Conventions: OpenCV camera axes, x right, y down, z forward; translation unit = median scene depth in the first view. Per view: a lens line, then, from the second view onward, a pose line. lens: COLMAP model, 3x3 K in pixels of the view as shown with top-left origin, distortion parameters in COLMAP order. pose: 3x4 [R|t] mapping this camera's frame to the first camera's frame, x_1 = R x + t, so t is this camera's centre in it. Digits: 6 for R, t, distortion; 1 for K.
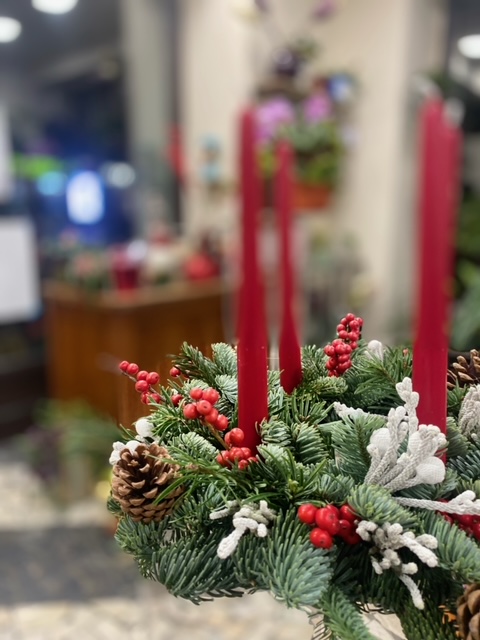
lens RADIAL K [[486.5, 0, 240.0], [0, 486.5, 320.0], [0, 0, 1]] dist [0.001053, -0.003233]
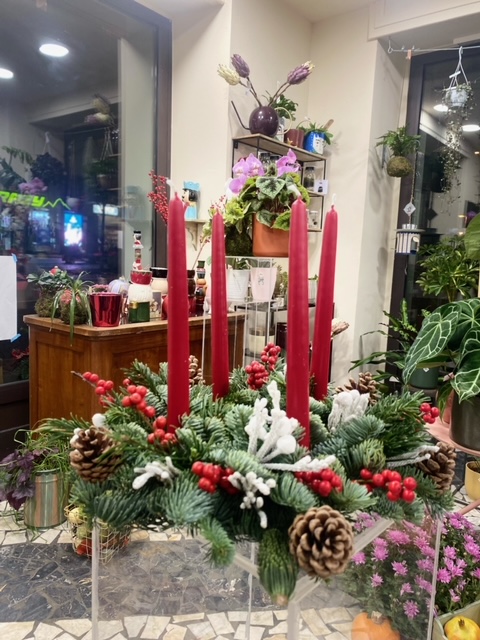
lens RADIAL K [[486.5, 0, 240.0], [0, 486.5, 320.0], [0, 0, 1]] dist [0.001053, -0.003233]
pose [[0.999033, 0.031807, 0.030357, 0.162819], [-0.029495, 0.996839, -0.073775, 0.037694], [-0.032608, 0.072808, 0.996813, -0.423834]]
